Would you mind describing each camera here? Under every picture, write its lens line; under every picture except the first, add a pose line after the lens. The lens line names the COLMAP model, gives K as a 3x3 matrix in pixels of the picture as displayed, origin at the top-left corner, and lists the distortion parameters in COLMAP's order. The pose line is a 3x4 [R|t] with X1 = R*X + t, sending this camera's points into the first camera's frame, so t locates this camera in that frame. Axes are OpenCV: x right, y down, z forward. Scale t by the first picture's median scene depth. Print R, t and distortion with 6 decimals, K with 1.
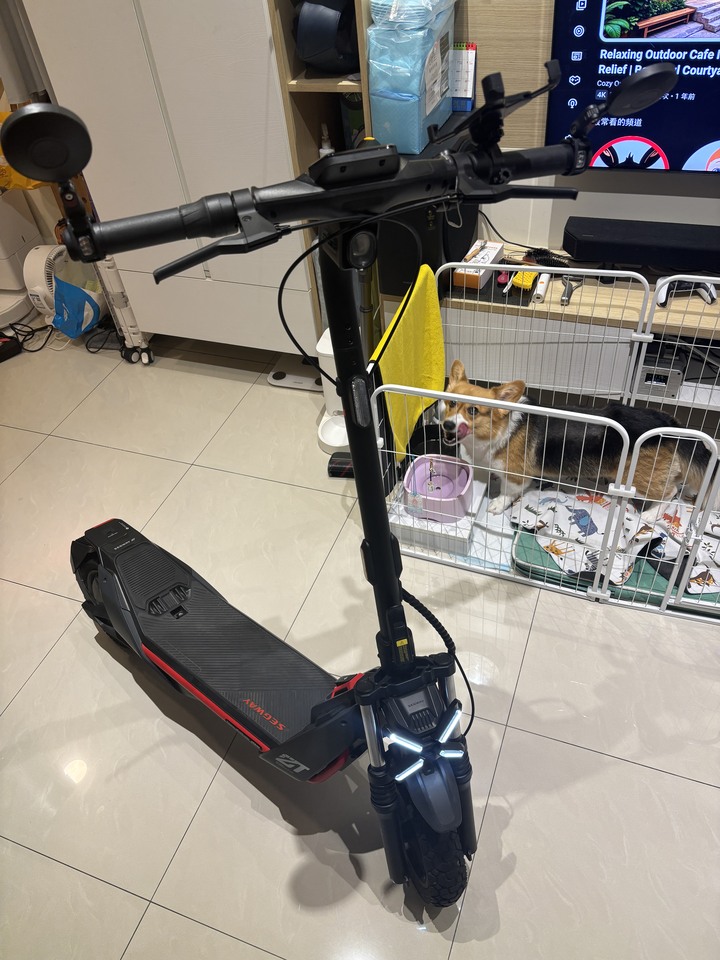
lens RADIAL K [[738.8, 0, 360.0], [0, 738.8, 480.0], [0, 0, 1]] dist [0.008243, -0.014613]
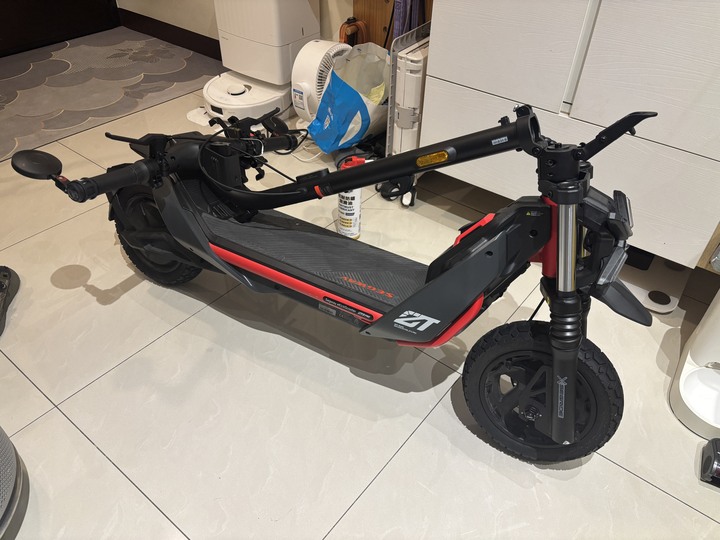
lens RADIAL K [[554.1, 0, 360.0], [0, 554.1, 270.0], [0, 0, 1]] dist [0.008243, -0.014613]
pose [[0.944029, 0.287732, -0.161303, -0.217873], [-0.298714, 0.953133, -0.048028, -0.048700], [0.139924, 0.093523, 0.985736, 0.416254]]
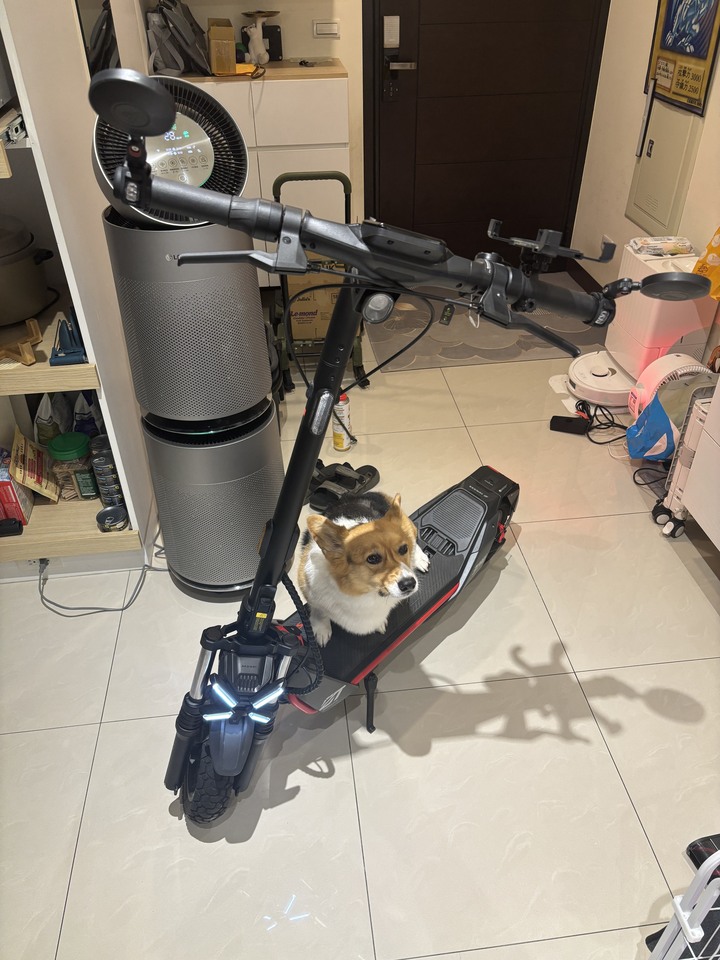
lens RADIAL K [[735.3, 0, 360.0], [0, 735.3, 480.0], [0, 0, 1]] dist [-0.002911, -0.011310]
pose [[0.454963, 0.599982, -0.658050, 0.046971], [-0.640136, 0.734052, 0.226701, -0.166880], [0.619060, 0.318101, 0.718037, 0.206195]]
